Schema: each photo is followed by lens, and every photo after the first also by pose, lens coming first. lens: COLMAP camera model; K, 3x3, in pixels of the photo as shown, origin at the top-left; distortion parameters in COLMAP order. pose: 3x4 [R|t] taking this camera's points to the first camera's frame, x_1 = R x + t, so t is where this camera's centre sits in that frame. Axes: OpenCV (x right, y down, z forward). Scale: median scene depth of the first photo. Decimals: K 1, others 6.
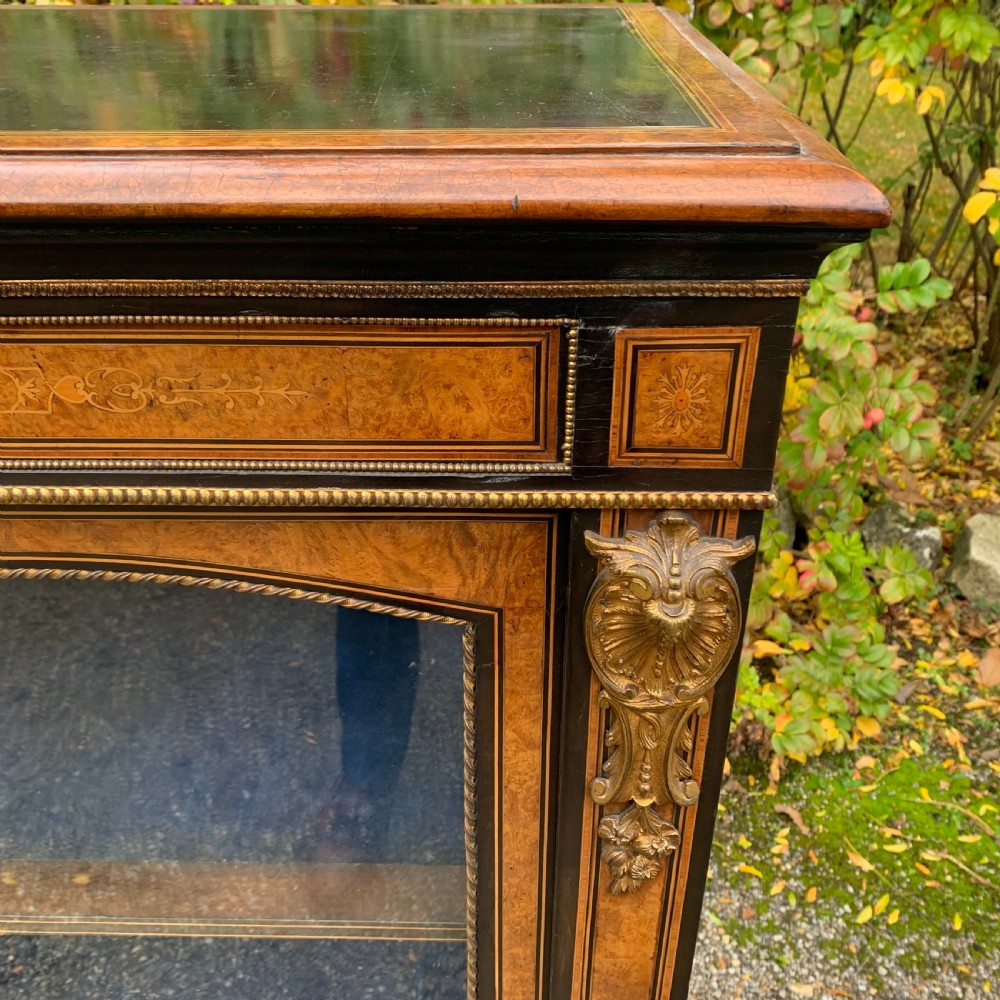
lens RADIAL K [[1036.6, 0, 479.4], [0, 1036.6, 515.0], [0, 0, 1]] dist [-0.000045, 0.000000]
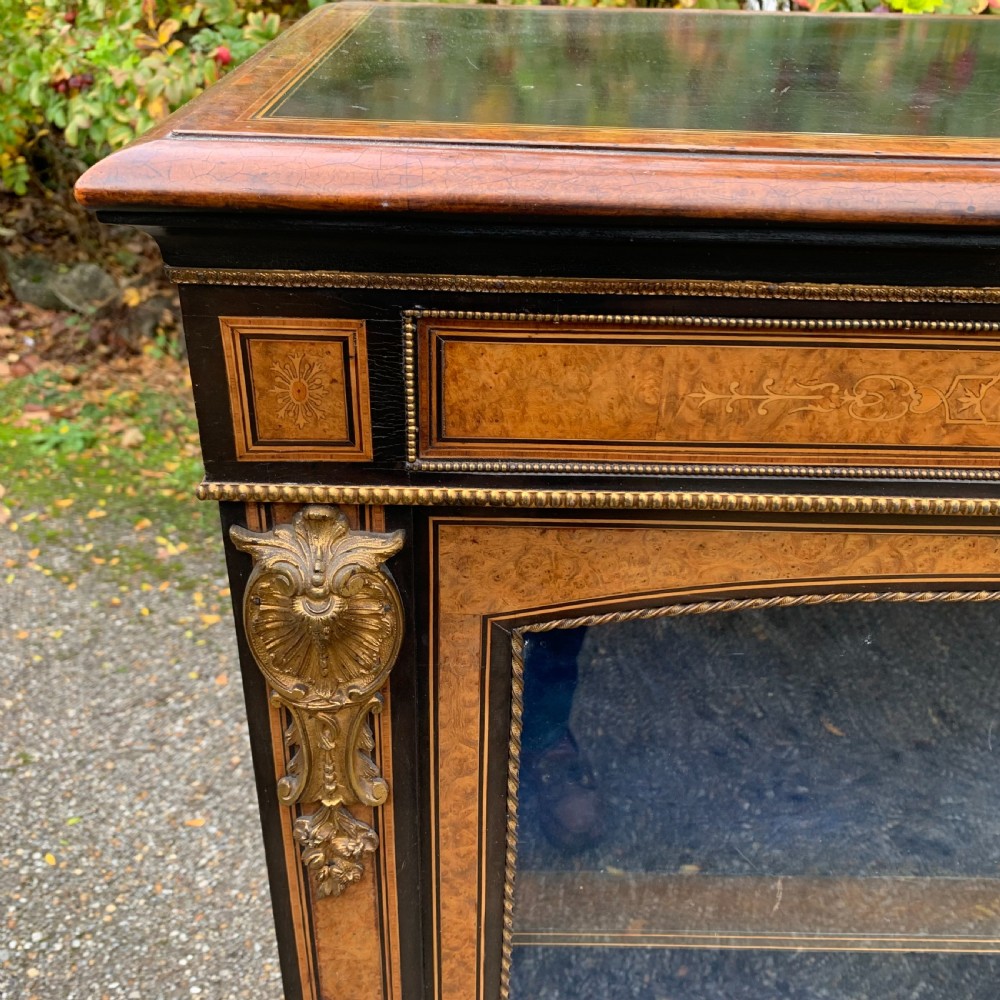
lens RADIAL K [[1036.6, 0, 487.1], [0, 1036.6, 498.5], [0, 0, 1]] dist [-0.000045, 0.000000]
pose [[0.999243, 0.018997, 0.033963, -0.573332], [-0.018489, 0.999713, -0.015226, -0.000064], [-0.034242, 0.014586, 0.999307, 0.019282]]
